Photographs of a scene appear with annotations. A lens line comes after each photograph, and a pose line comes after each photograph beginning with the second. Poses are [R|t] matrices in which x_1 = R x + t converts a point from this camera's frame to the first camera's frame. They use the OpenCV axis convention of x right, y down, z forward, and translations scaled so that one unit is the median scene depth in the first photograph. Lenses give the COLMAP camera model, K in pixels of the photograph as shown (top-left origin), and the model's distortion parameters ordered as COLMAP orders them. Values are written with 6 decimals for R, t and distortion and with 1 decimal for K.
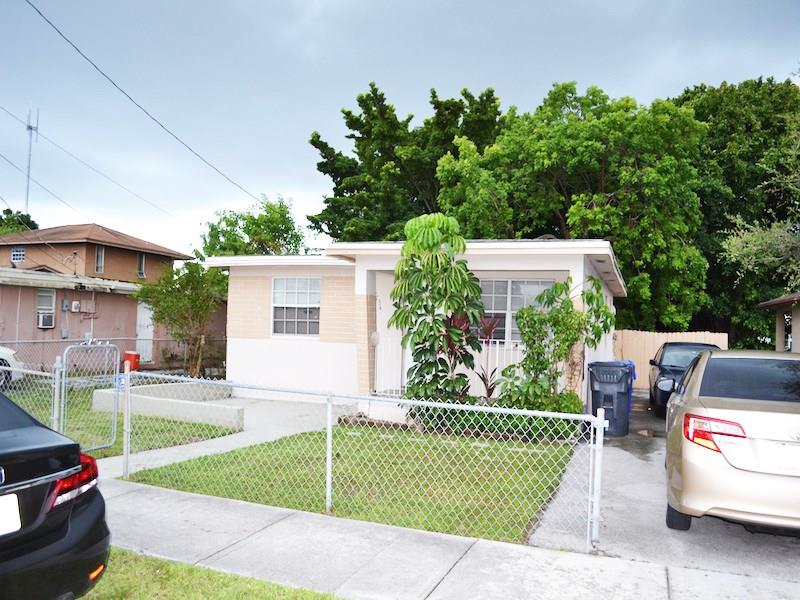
lens RADIAL K [[651.6, 0, 400.0], [0, 651.6, 300.0], [0, 0, 1]] dist [-0.074653, -0.001649]
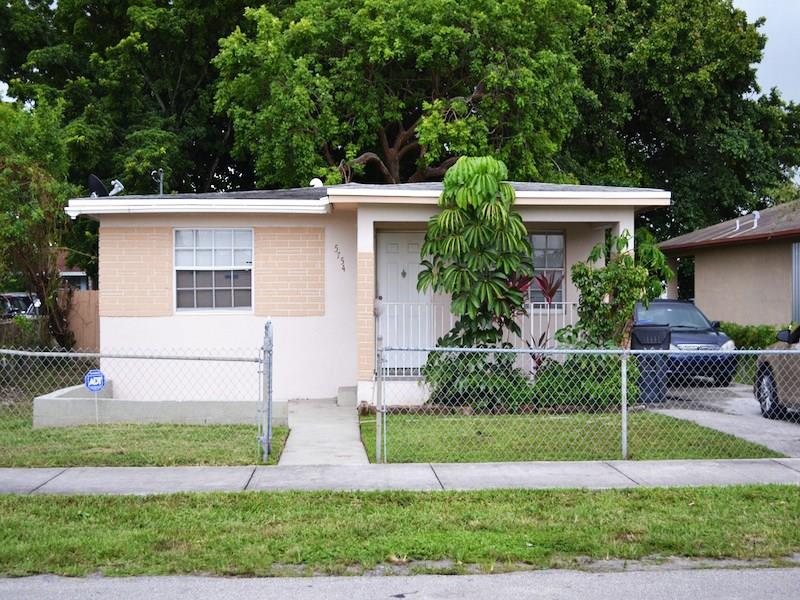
lens RADIAL K [[1136.8, 0, 400.0], [0, 1136.8, 300.0], [0, 0, 1]] dist [-0.021245, 0.013947]
pose [[0.906689, -0.039999, 0.419899, -0.294802], [0.018126, 0.998269, 0.055955, -0.013457], [-0.421411, -0.043123, 0.905844, -0.135059]]
